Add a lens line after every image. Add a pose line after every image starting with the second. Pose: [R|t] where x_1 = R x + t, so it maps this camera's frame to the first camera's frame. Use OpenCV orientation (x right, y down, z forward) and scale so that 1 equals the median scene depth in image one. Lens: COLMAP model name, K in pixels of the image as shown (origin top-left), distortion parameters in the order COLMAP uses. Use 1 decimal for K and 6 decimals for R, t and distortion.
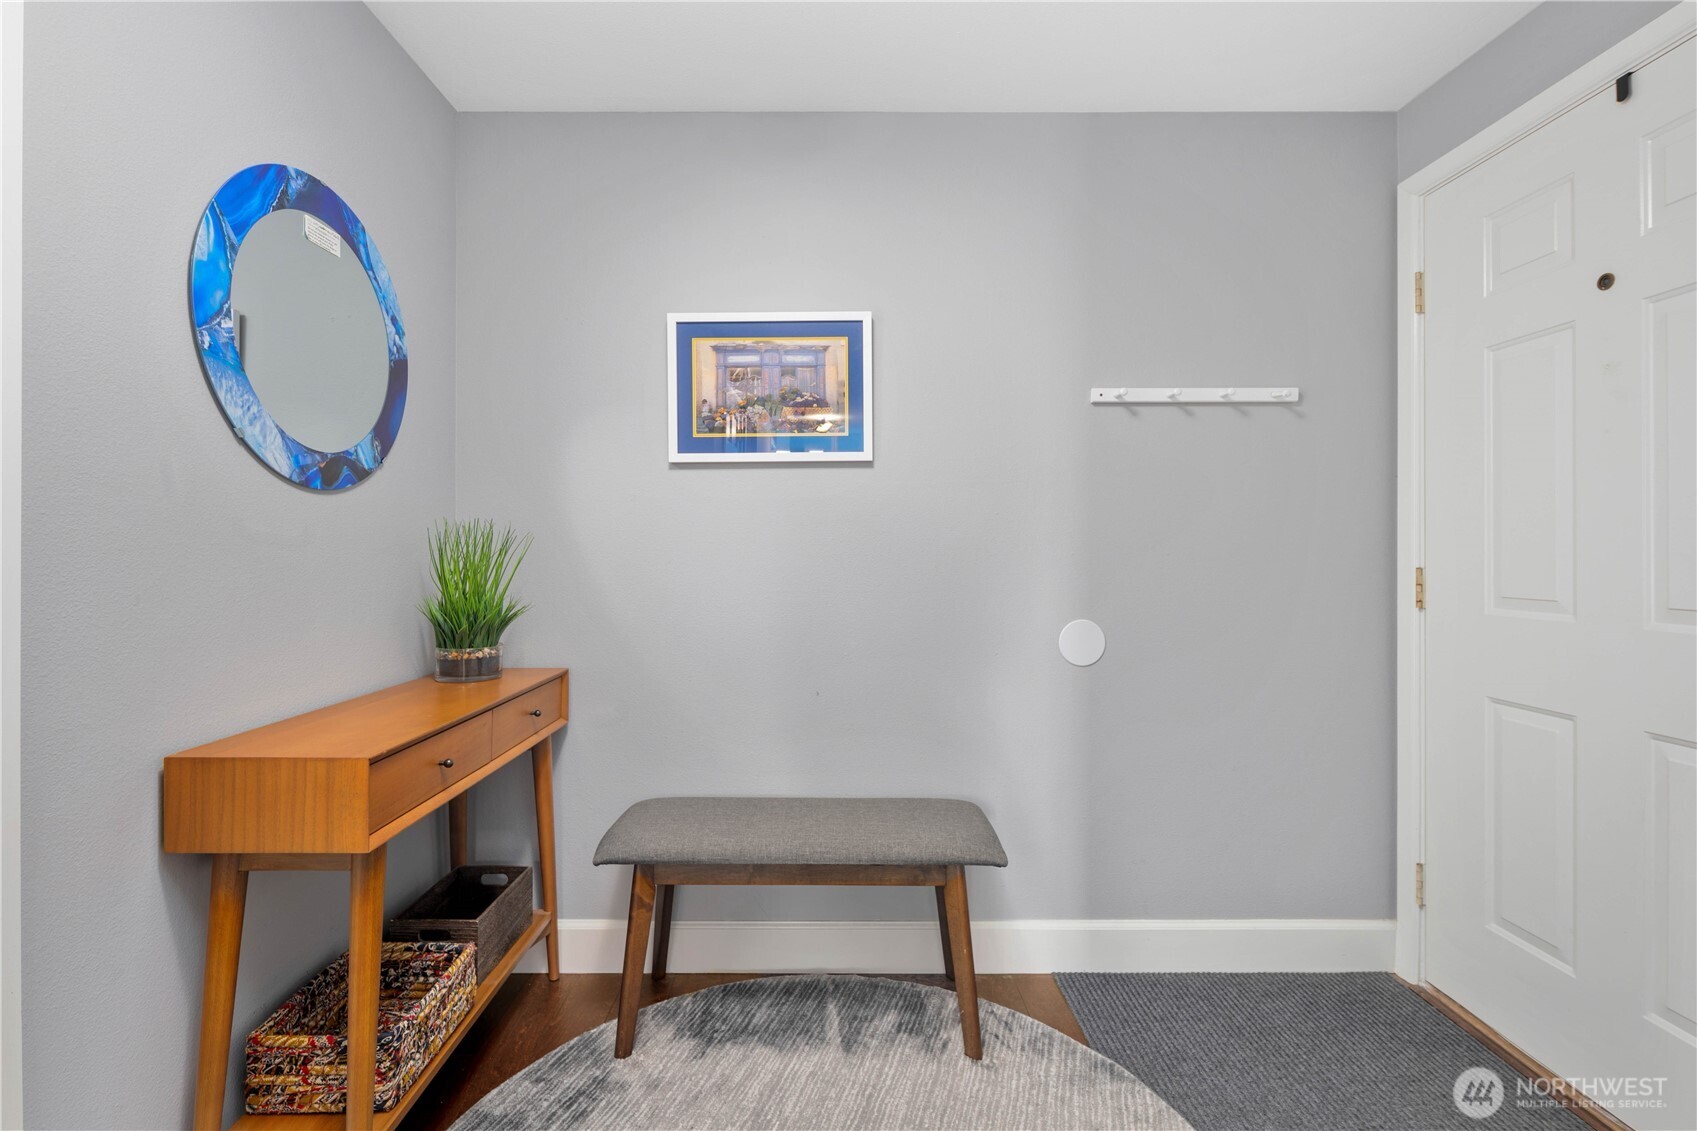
lens RADIAL K [[744.1, 0, 838.8], [0, 744.1, 558.1], [0, 0, 1]] dist [0.000083, -0.000125]
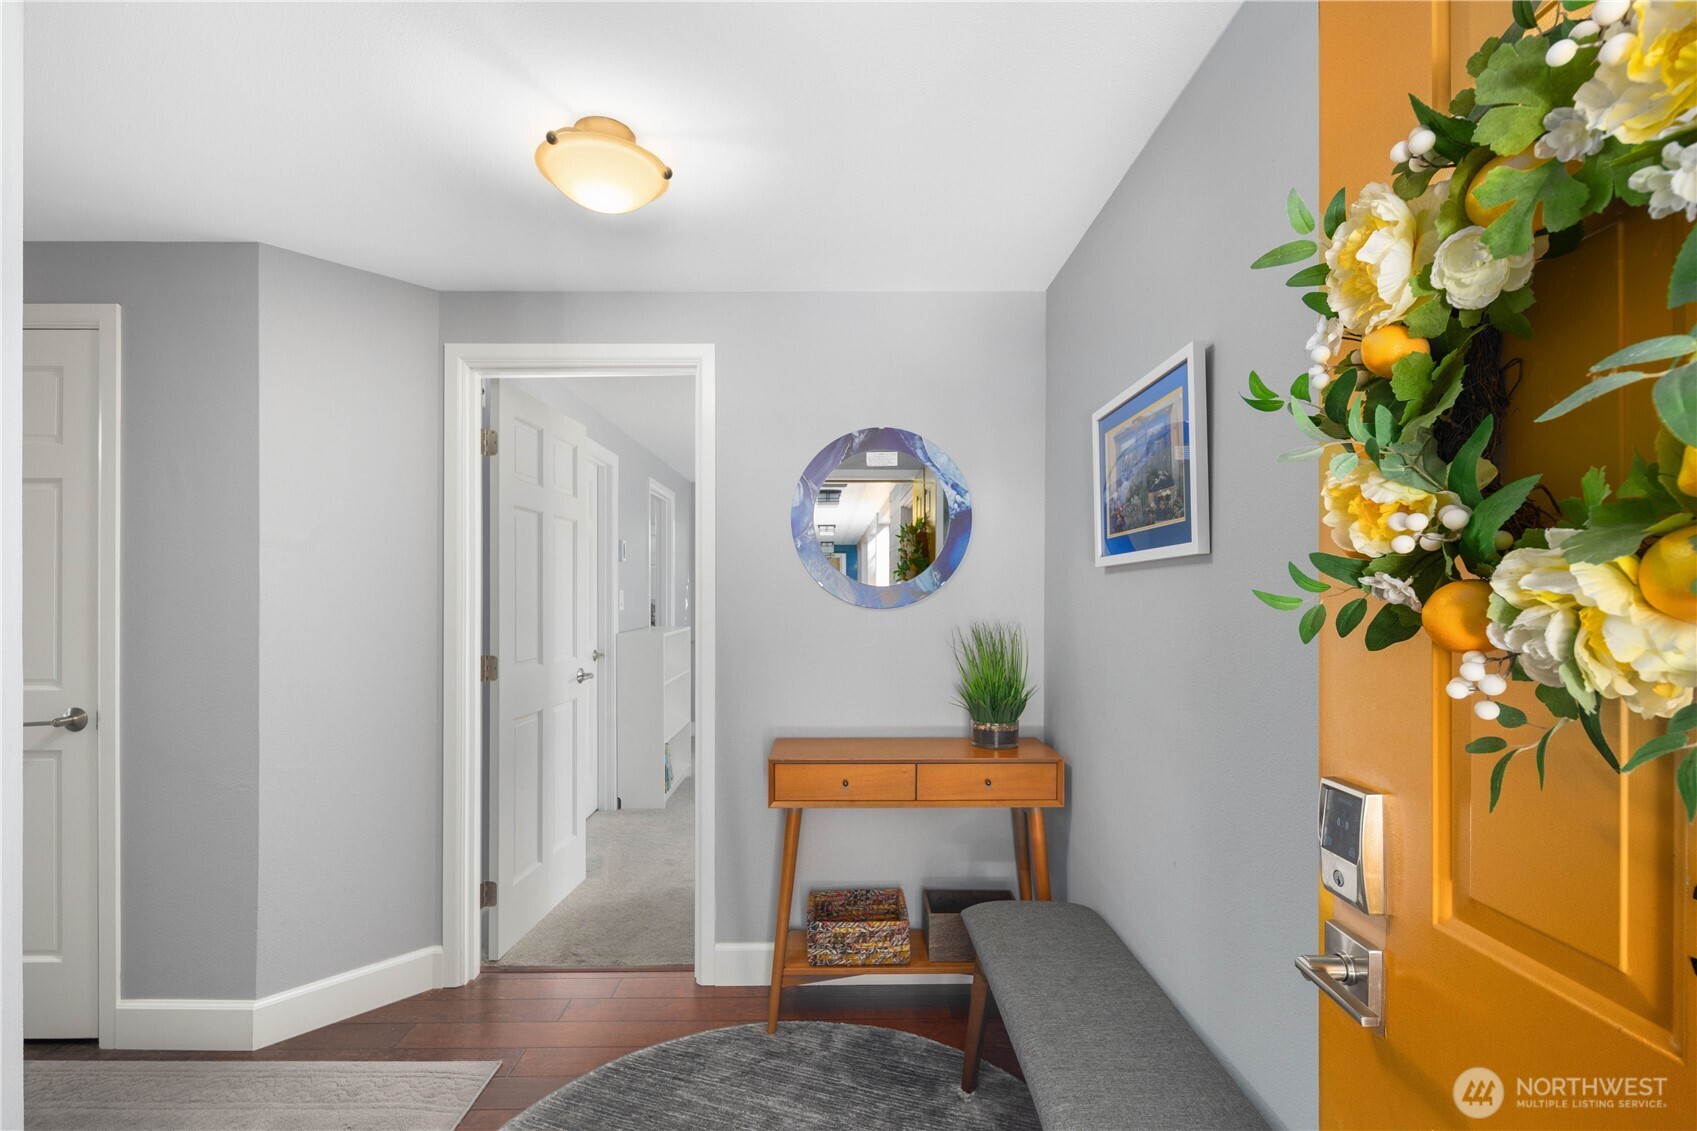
lens RADIAL K [[756.5, 0, 844.9], [0, 756.5, 597.8], [0, 0, 1]] dist [-0.000838, -0.000050]
pose [[0.002463, 0.003756, -0.999990, 0.928238], [-0.010757, 0.999935, 0.003729, -0.110152], [0.999939, 0.010748, 0.002503, 0.826552]]
